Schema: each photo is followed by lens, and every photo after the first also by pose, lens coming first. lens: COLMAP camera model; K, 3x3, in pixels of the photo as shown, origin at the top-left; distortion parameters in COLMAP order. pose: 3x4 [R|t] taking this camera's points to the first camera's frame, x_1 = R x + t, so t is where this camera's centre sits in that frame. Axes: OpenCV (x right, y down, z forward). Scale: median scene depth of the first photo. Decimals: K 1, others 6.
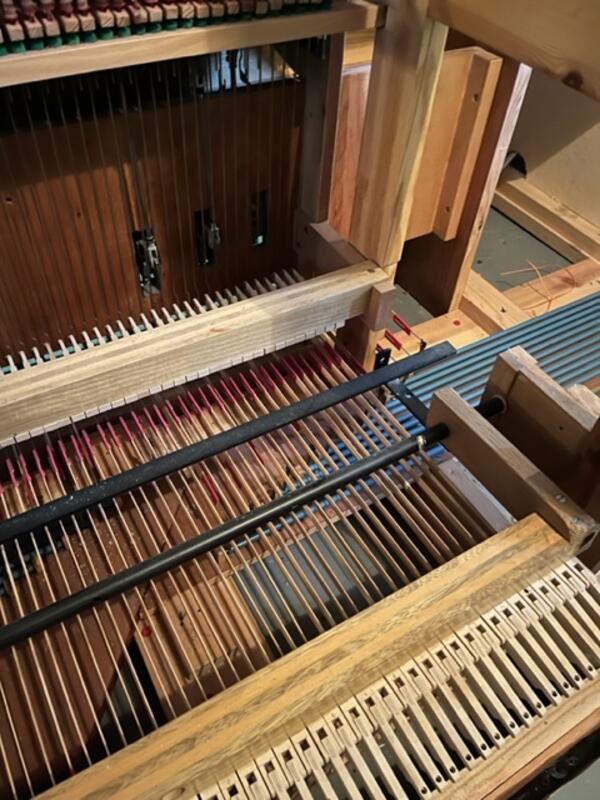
lens RADIAL K [[620.6, 0, 300.0], [0, 620.6, 400.0], [0, 0, 1]] dist [0.048854, -0.091682]
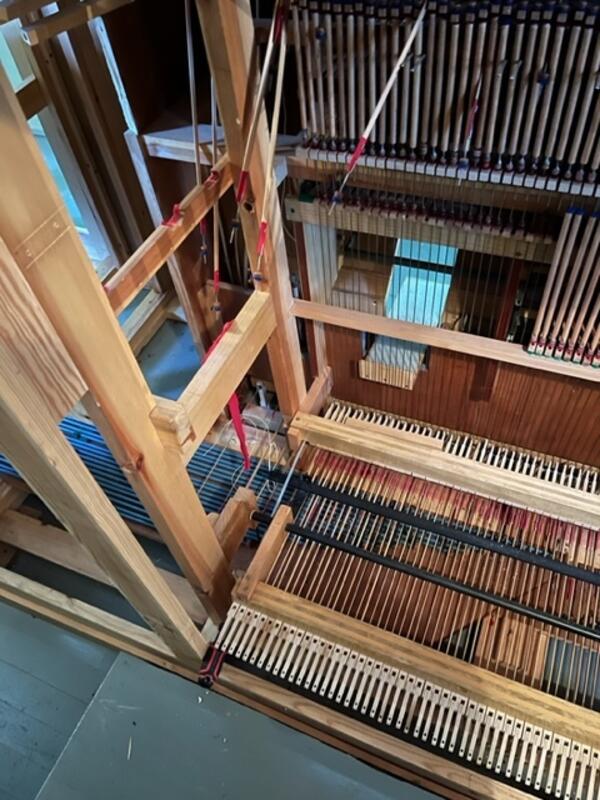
lens RADIAL K [[620.6, 0, 300.0], [0, 620.6, 400.0], [0, 0, 1]] dist [0.048854, -0.091682]
pose [[0.586743, 0.562772, -0.582255, 0.156522], [-0.508030, 0.815750, 0.276508, -0.468312], [0.630585, 0.133564, 0.764541, -1.033211]]
